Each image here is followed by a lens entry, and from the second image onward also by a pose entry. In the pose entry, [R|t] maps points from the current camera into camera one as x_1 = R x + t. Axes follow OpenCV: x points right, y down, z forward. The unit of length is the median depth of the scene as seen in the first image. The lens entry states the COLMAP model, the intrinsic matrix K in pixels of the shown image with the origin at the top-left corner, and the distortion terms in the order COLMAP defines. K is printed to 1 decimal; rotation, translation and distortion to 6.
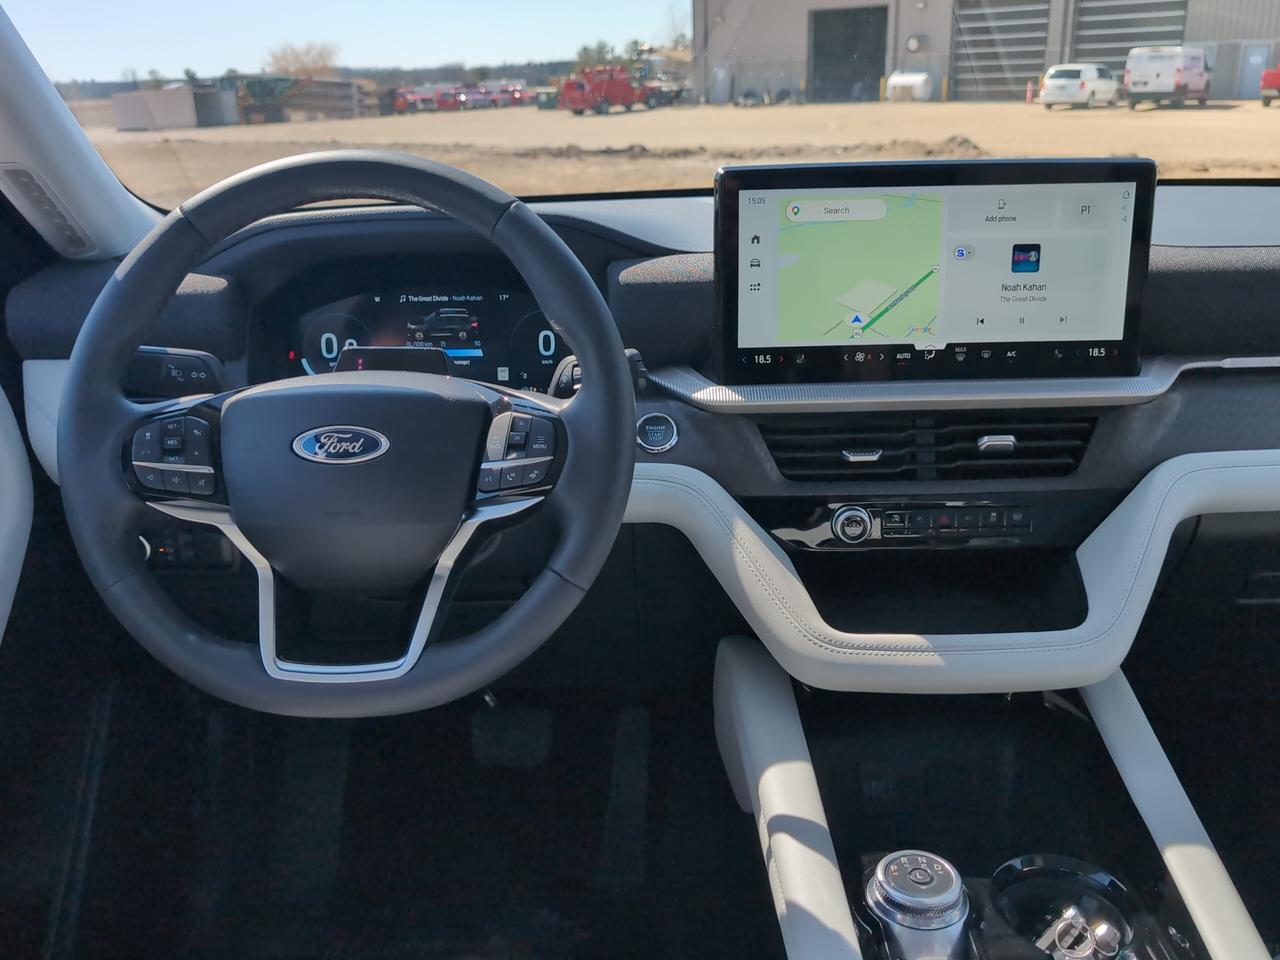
lens RADIAL K [[1089.6, 0, 635.6], [0, 1089.6, 486.7], [0, 0, 1]] dist [0.016477, -0.024348]
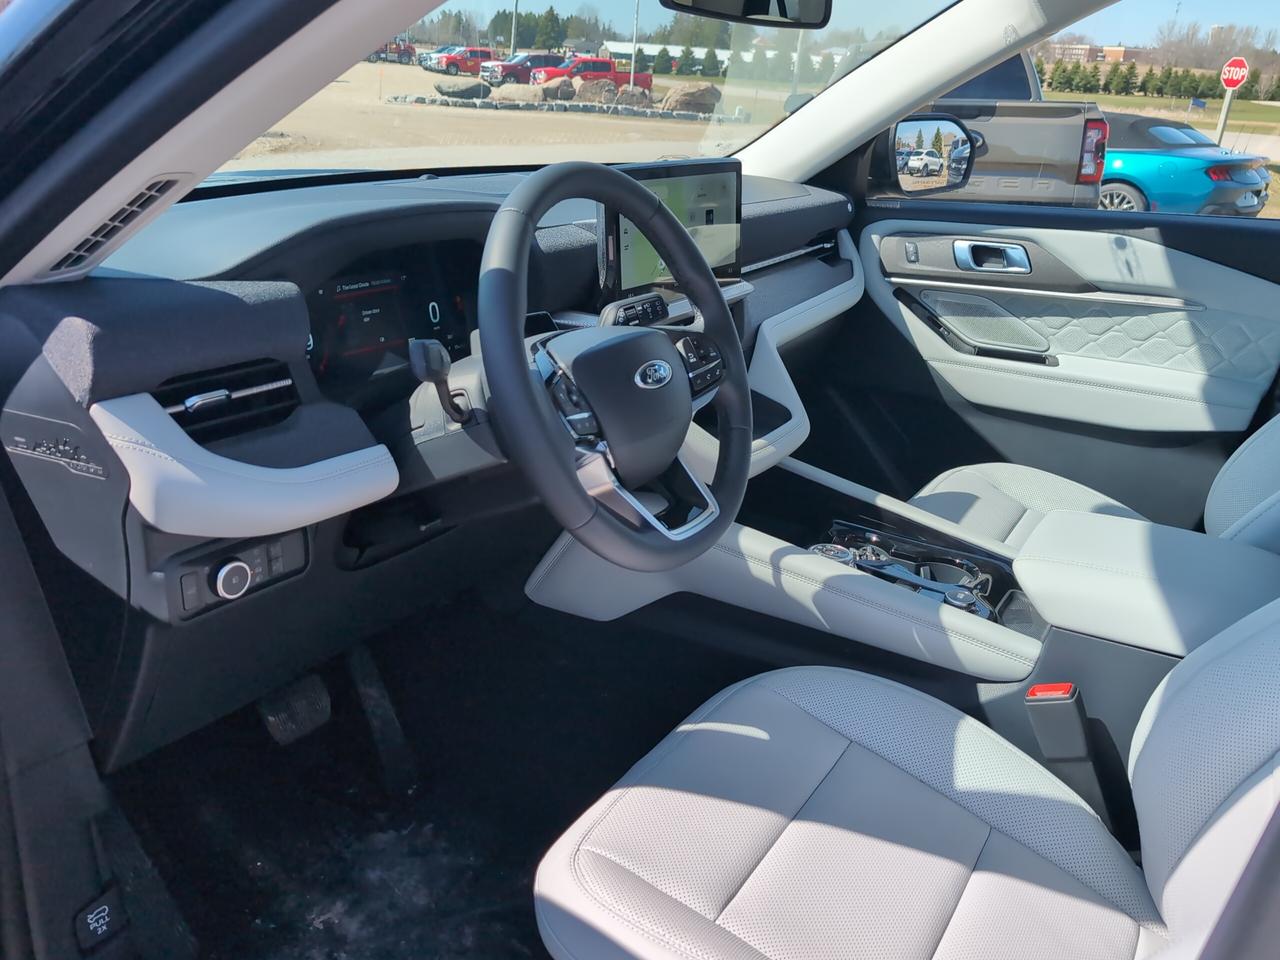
lens RADIAL K [[1089.6, 0, 640.3], [0, 1089.6, 486.8], [0, 0, 1]] dist [0.016477, -0.024348]
pose [[0.509744, -0.257186, 0.820985, -1.166292], [0.229528, 0.960338, 0.158328, -0.099835], [-0.829143, 0.107732, 0.548558, 0.204606]]
